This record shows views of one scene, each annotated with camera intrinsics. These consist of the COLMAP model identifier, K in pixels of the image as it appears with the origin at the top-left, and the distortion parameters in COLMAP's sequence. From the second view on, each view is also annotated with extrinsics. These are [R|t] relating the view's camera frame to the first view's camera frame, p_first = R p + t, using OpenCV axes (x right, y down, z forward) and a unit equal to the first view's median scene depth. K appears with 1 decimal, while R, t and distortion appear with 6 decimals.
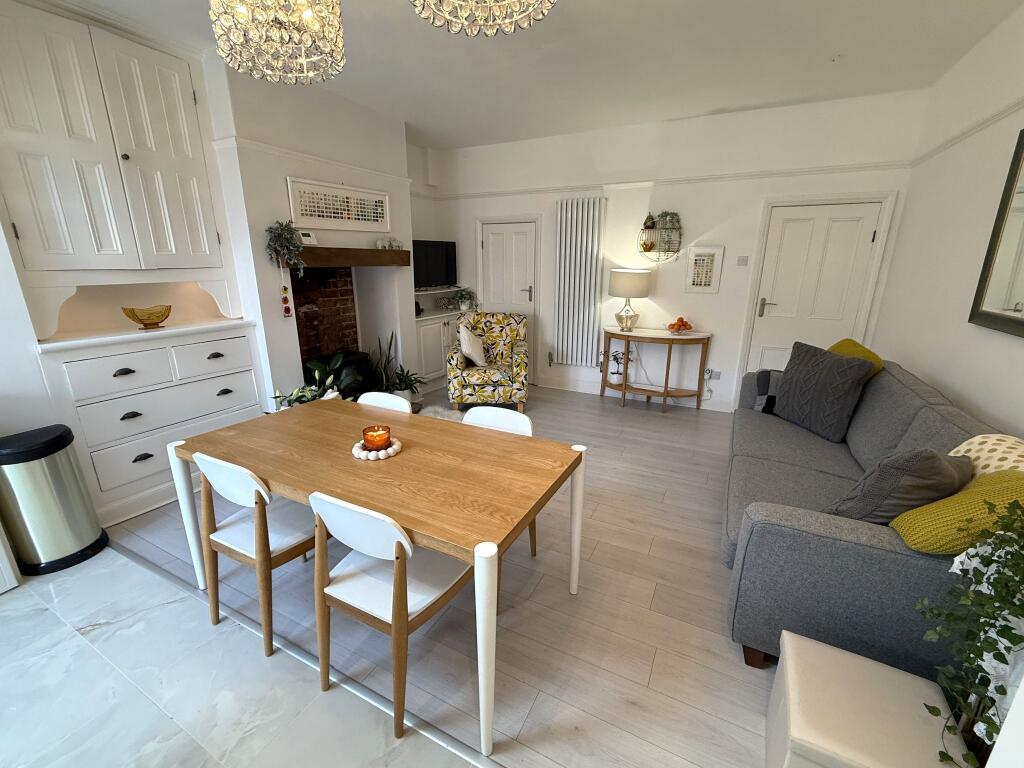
lens RADIAL K [[433.3, 0, 510.0], [0, 433.3, 384.1], [0, 0, 1]] dist [0.003384, -0.000322]
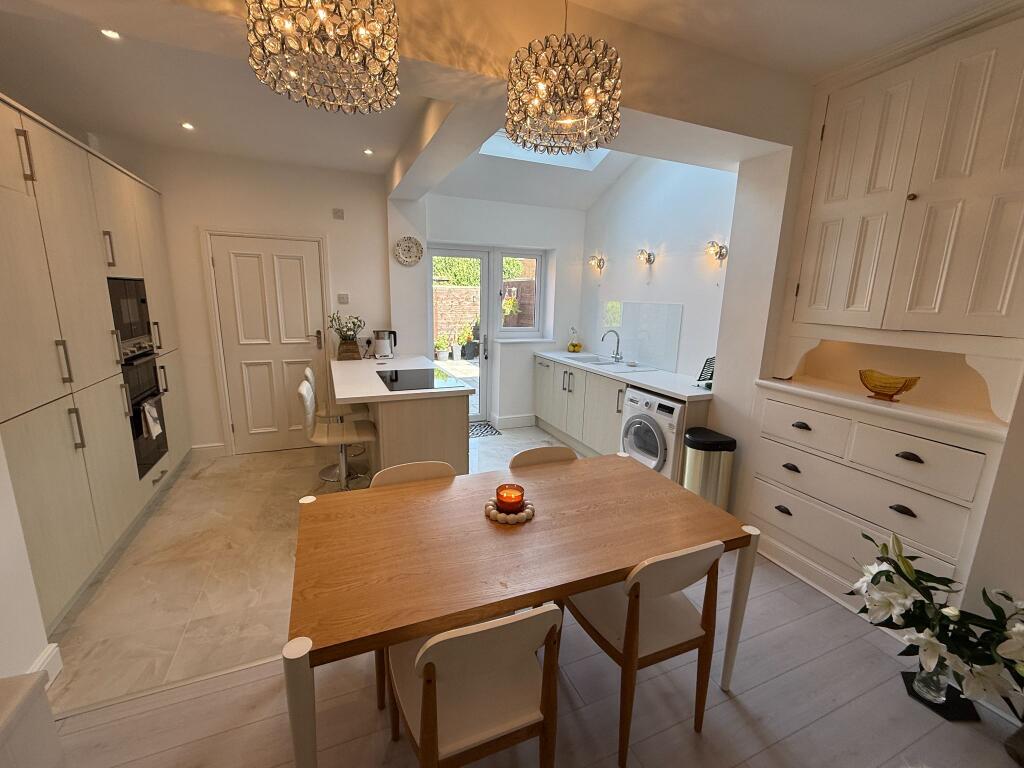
lens RADIAL K [[433.3, 0, 510.0], [0, 433.3, 384.1], [0, 0, 1]] dist [0.003384, -0.000322]
pose [[-0.637792, 0.139937, -0.757389, 0.246503], [-0.239121, 0.898788, 0.367425, -0.290384], [0.732149, 0.415448, -0.539778, 0.924230]]
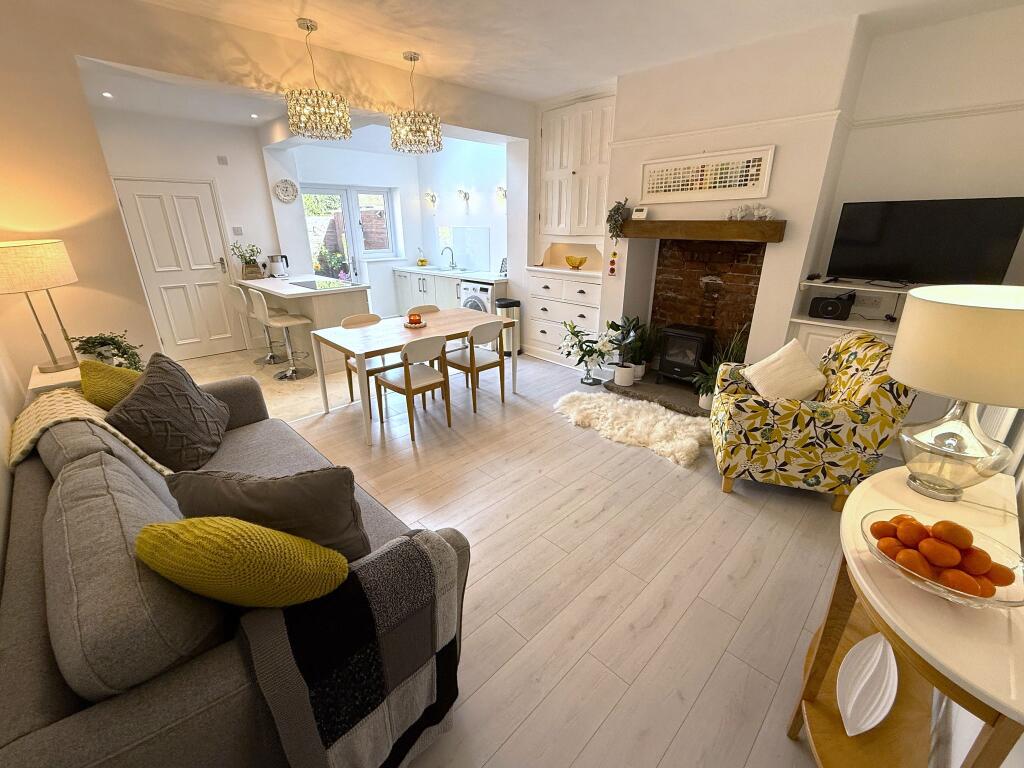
lens RADIAL K [[433.3, 0, 510.0], [0, 433.3, 384.1], [0, 0, 1]] dist [0.003384, -0.000322]
pose [[-0.307468, 0.331176, -0.892068, 1.005887], [-0.263774, 0.871080, 0.414298, -0.388211], [0.914268, 0.362688, -0.180474, 1.258569]]
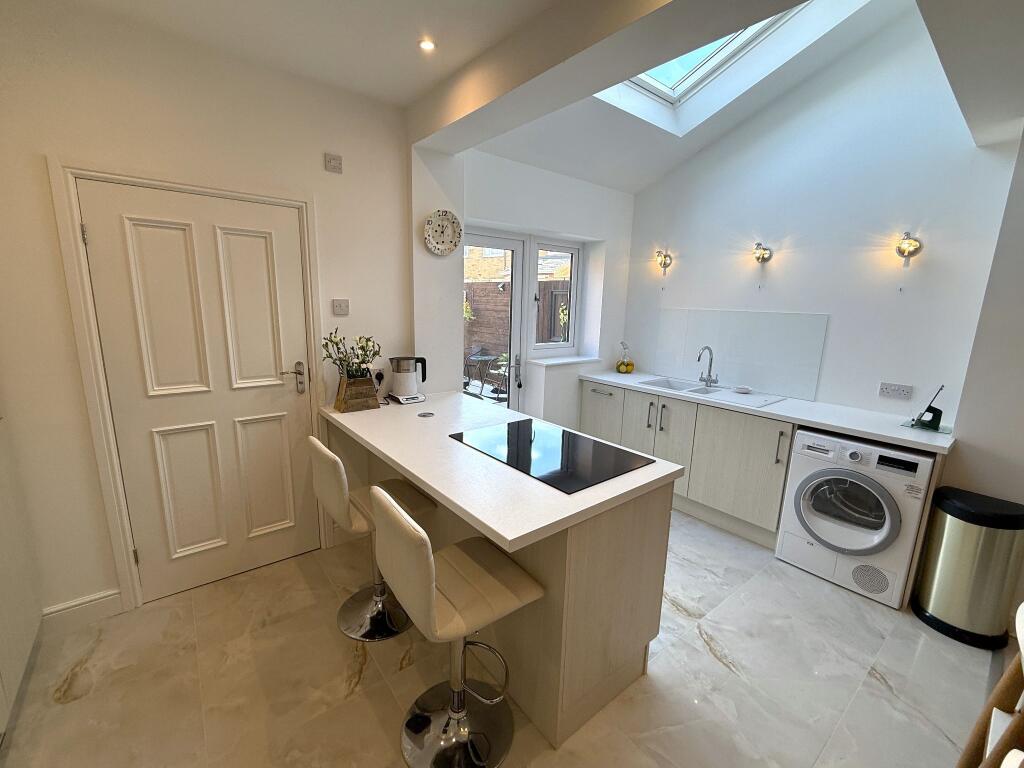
lens RADIAL K [[433.3, 0, 510.0], [0, 433.3, 384.1], [0, 0, 1]] dist [0.003384, -0.000322]
pose [[-0.404496, 0.163272, -0.899847, 0.126752], [-0.281374, 0.913990, 0.292320, -0.080472], [0.870179, 0.371436, -0.323765, 0.215137]]
